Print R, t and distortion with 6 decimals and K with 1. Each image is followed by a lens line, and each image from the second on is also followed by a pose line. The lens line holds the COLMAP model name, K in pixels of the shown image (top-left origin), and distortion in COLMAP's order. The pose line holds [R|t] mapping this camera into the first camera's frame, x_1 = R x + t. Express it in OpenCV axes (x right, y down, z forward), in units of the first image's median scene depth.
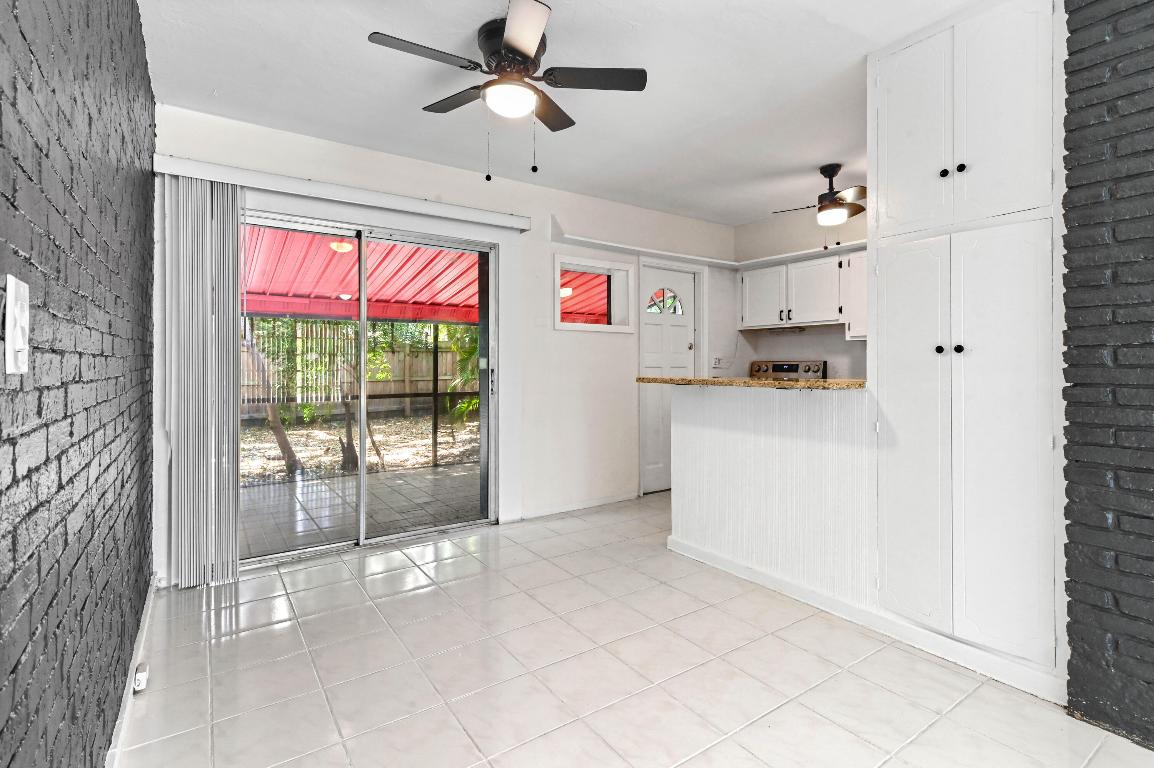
lens RADIAL K [[547.5, 0, 572.3], [0, 547.5, 364.6], [0, 0, 1]] dist [-0.001134, 0.000449]
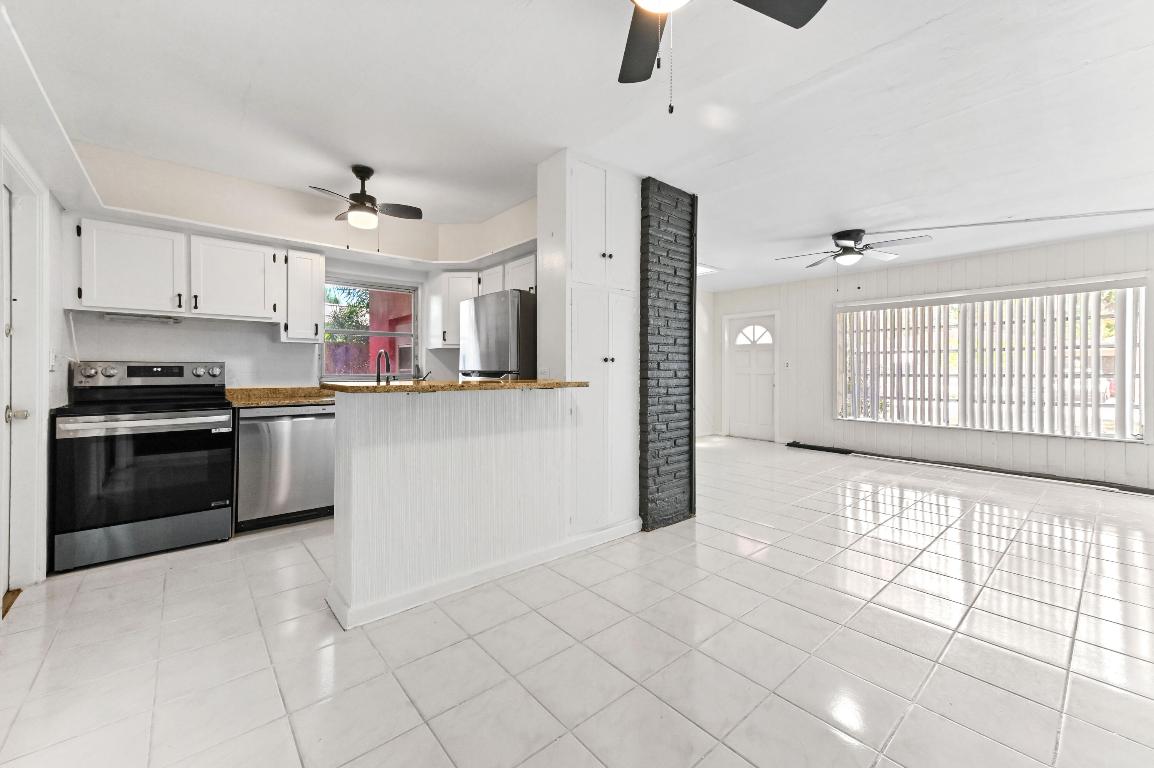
lens RADIAL K [[461.5, 0, 580.5], [0, 461.5, 369.1], [0, 0, 1]] dist [0.017622, -0.000261]
pose [[-0.128675, 0.004534, 0.991676, -0.404550], [-0.004531, 0.999976, -0.005160, 0.004969], [-0.991676, -0.005157, -0.128652, 0.700048]]
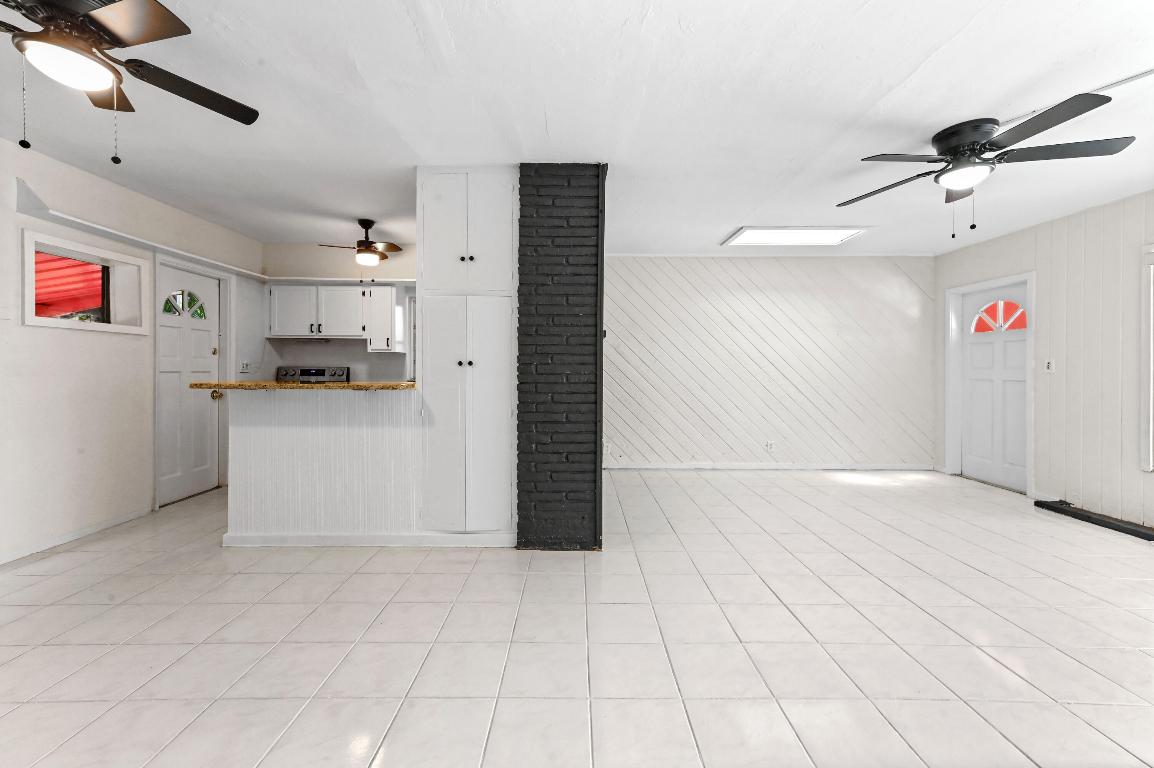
lens RADIAL K [[461.5, 0, 580.5], [0, 461.5, 369.1], [0, 0, 1]] dist [0.017622, -0.000261]
pose [[0.553421, 0.005347, 0.832884, -0.170925], [-0.008024, 0.999967, -0.001088, -0.006386], [-0.832863, -0.006081, 0.553446, -0.052809]]
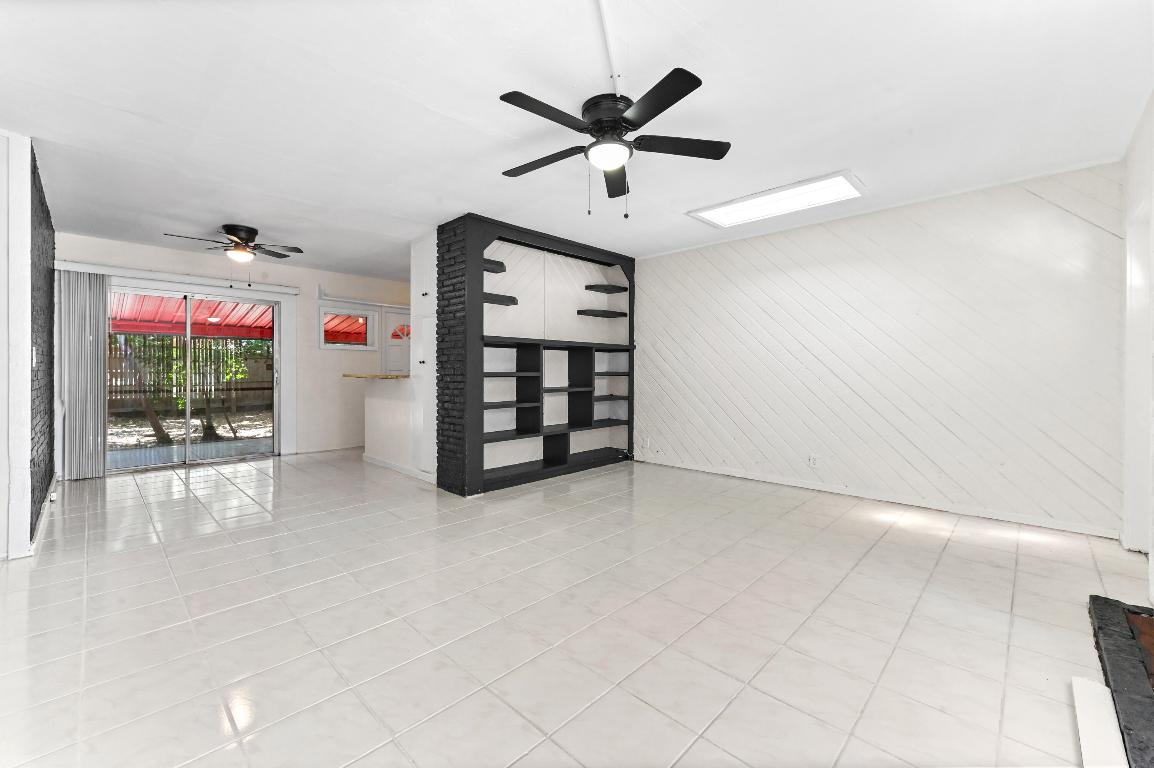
lens RADIAL K [[473.1, 0, 578.5], [0, 473.1, 373.1], [0, 0, 1]] dist [0.002338, 0.000321]
pose [[0.978229, 0.002683, 0.207511, 0.520619], [-0.003998, 0.999974, 0.005918, 0.003718], [-0.207490, -0.006619, 0.978215, -0.763415]]
